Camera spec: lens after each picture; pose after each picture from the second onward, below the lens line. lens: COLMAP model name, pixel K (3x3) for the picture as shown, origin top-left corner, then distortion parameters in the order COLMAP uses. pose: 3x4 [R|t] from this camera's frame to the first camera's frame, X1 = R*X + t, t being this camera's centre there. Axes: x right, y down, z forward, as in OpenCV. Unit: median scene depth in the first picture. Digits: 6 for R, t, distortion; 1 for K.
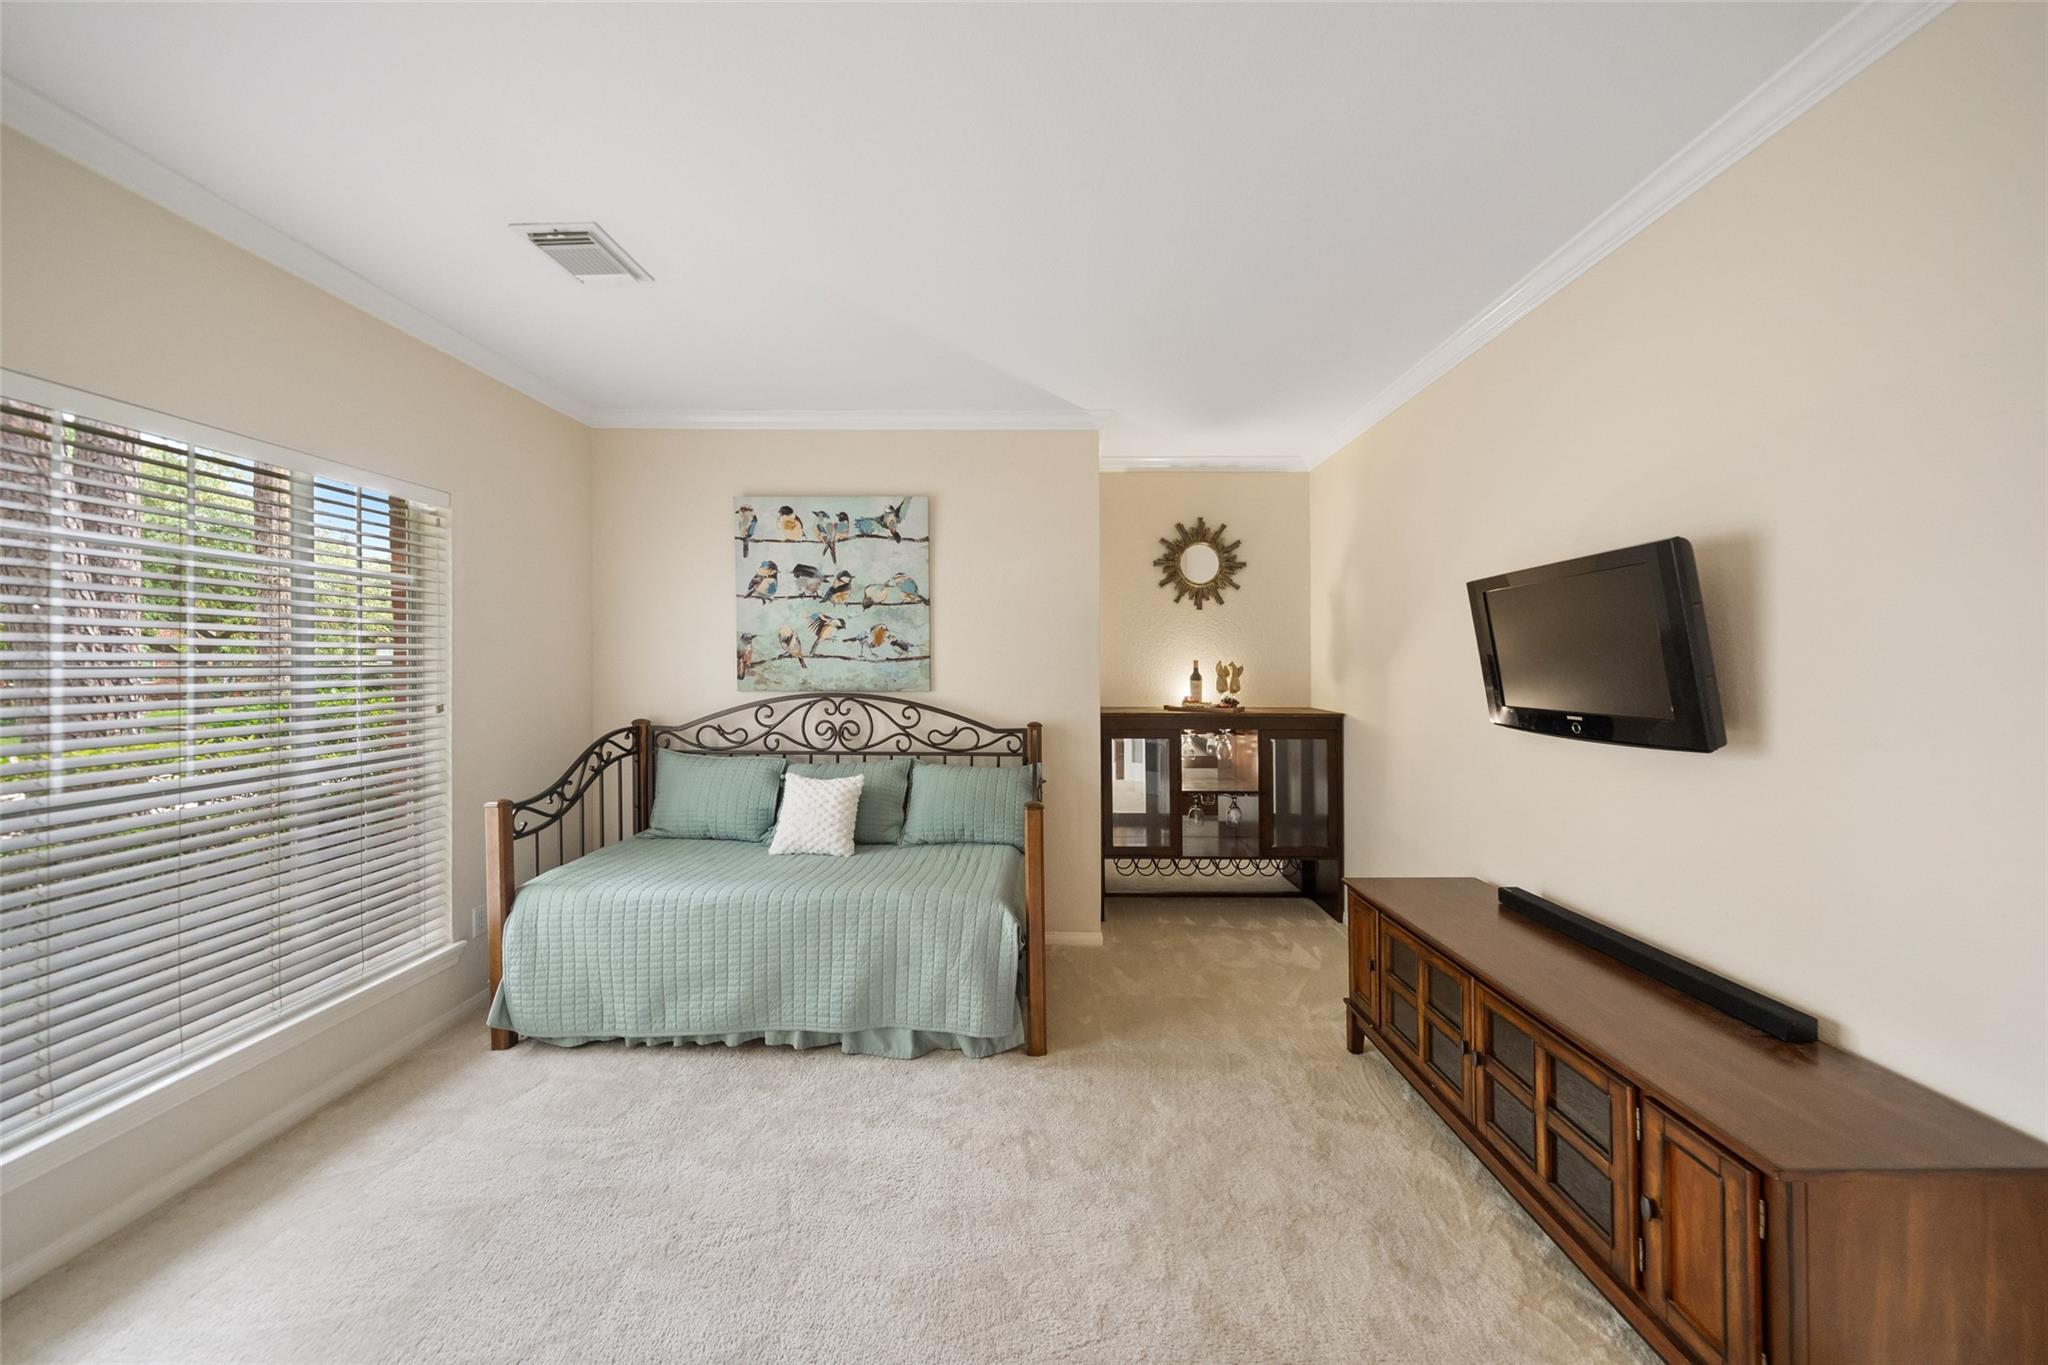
lens RADIAL K [[701.3, 0, 1031.0], [0, 701.3, 665.9], [0, 0, 1]] dist [-0.009329, 0.000592]
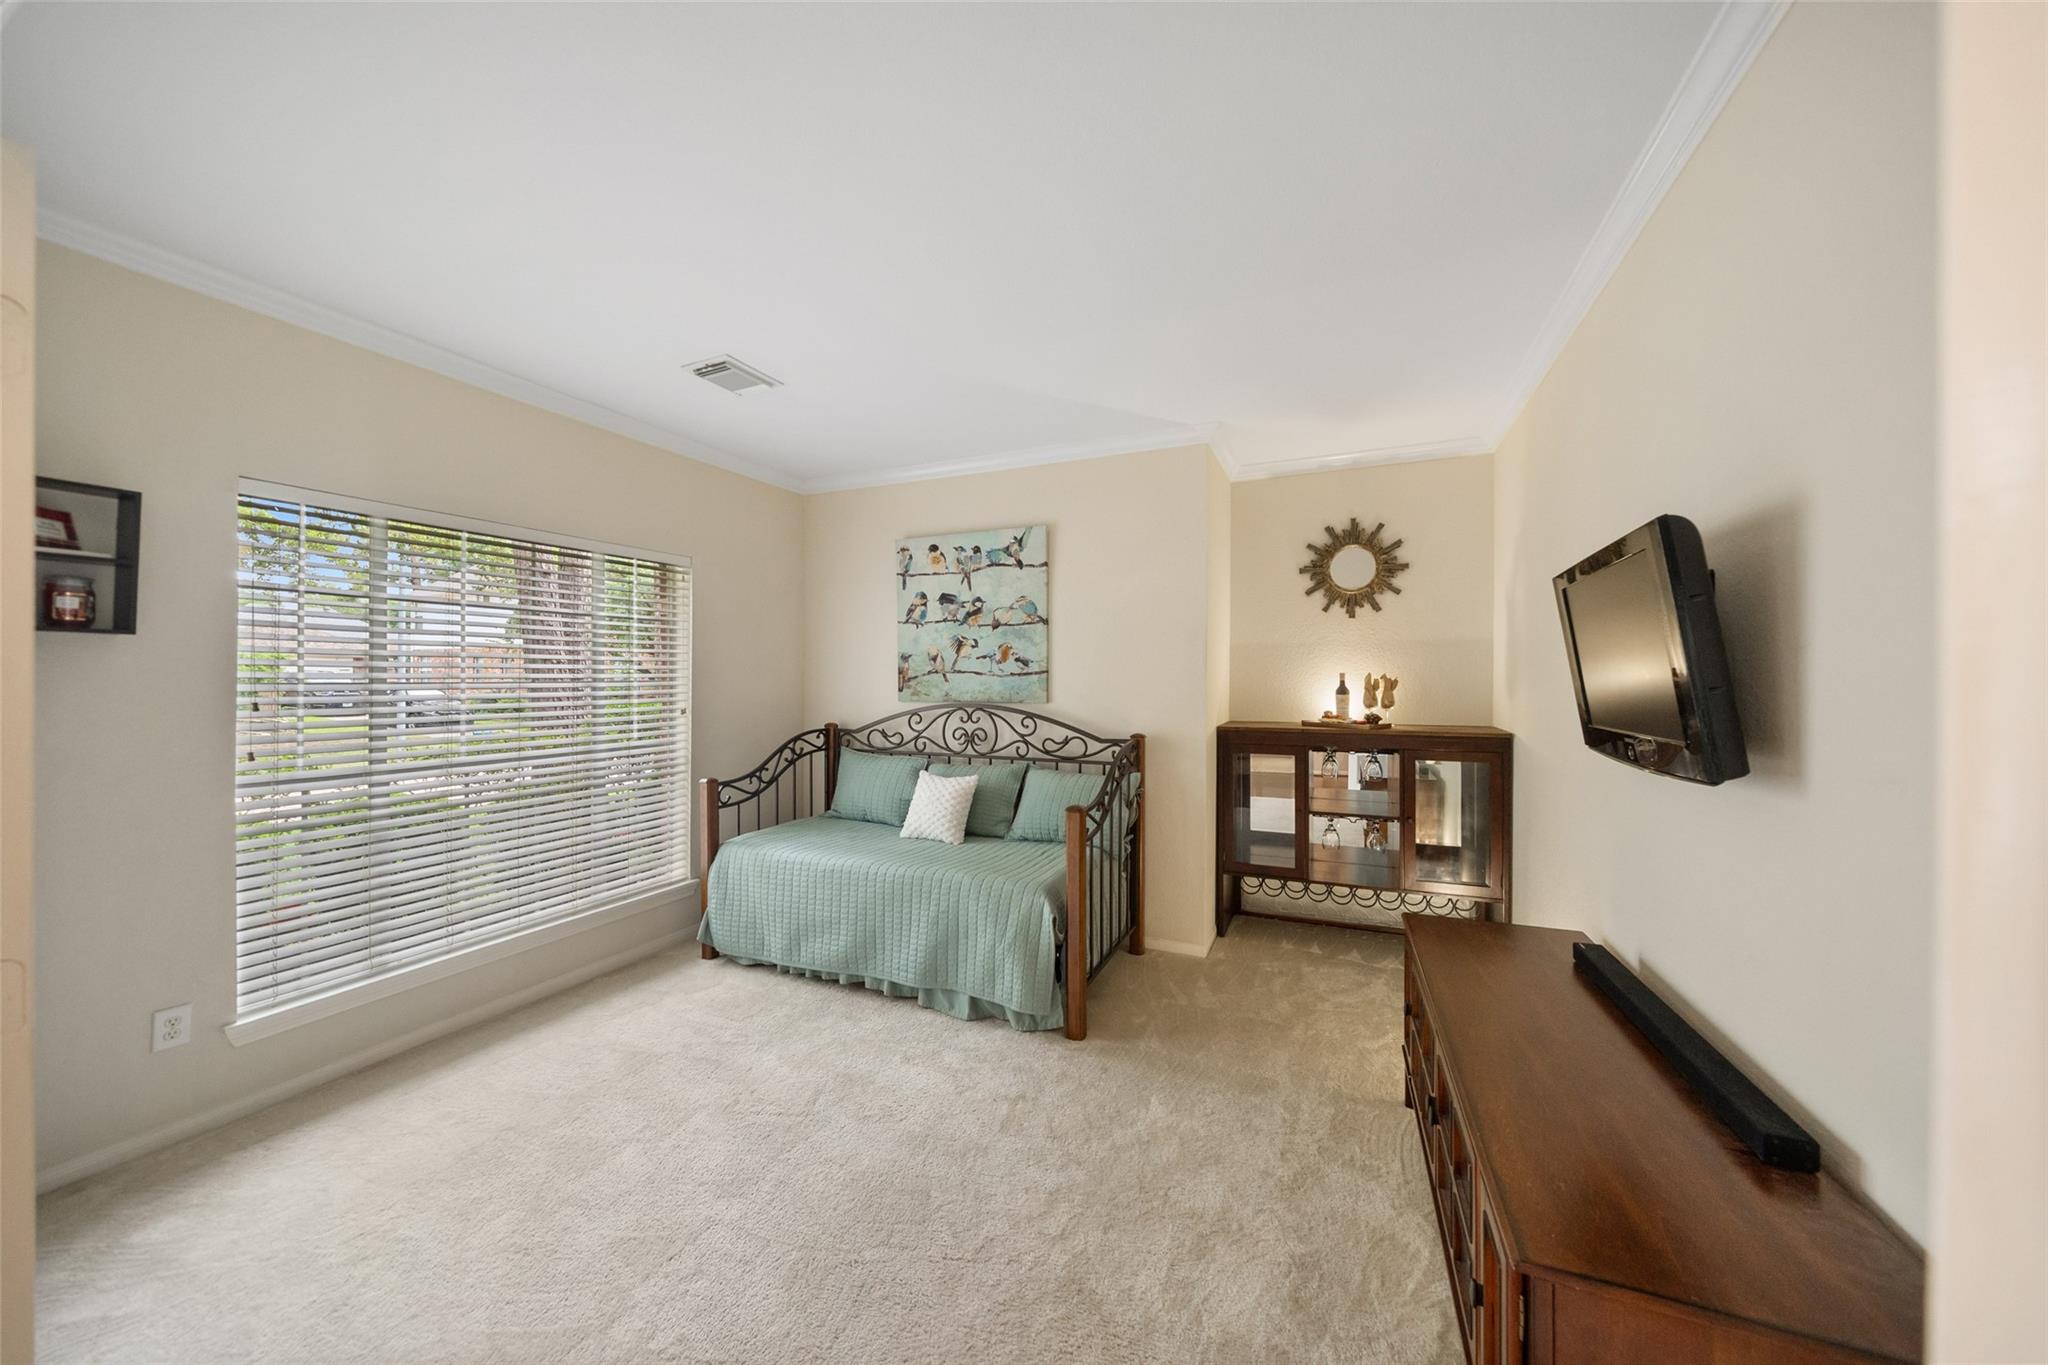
lens RADIAL K [[701.3, 0, 1050.8], [0, 701.3, 681.0], [0, 0, 1]] dist [-0.009329, 0.000592]
pose [[0.921681, -0.003410, -0.387935, 0.309312], [0.003458, 0.999994, -0.000574, 0.002730], [0.387934, -0.000813, 0.921687, -0.007661]]
